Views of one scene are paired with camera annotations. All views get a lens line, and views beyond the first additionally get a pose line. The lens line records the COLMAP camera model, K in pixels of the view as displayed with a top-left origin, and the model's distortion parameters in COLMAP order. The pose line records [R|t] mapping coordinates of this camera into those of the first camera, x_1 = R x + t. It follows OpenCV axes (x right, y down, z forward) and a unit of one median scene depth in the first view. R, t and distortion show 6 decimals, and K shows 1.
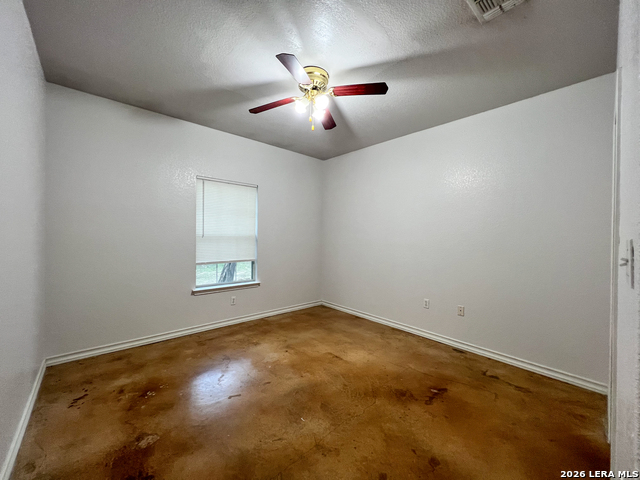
lens RADIAL K [[259.2, 0, 319.2], [0, 259.2, 239.9], [0, 0, 1]] dist [0.014083, 0.001580]
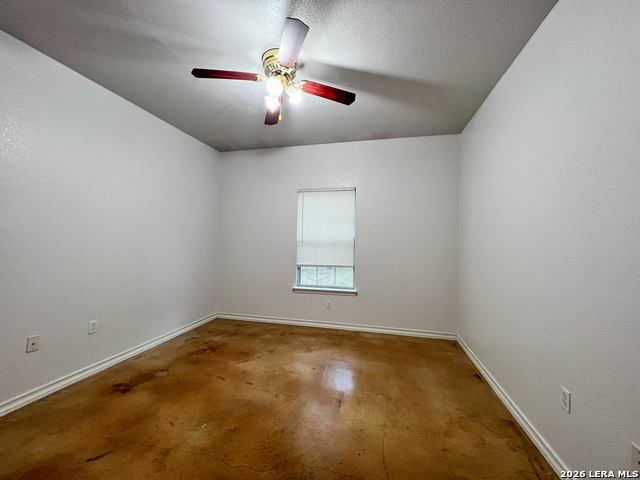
lens RADIAL K [[259.2, 0, 315.0], [0, 259.2, 239.1], [0, 0, 1]] dist [0.014083, 0.001580]
pose [[0.563398, -0.013039, -0.826083, 0.531102], [-0.015685, 0.999526, -0.026474, 0.005146], [0.826037, 0.027873, 0.562926, 0.413886]]
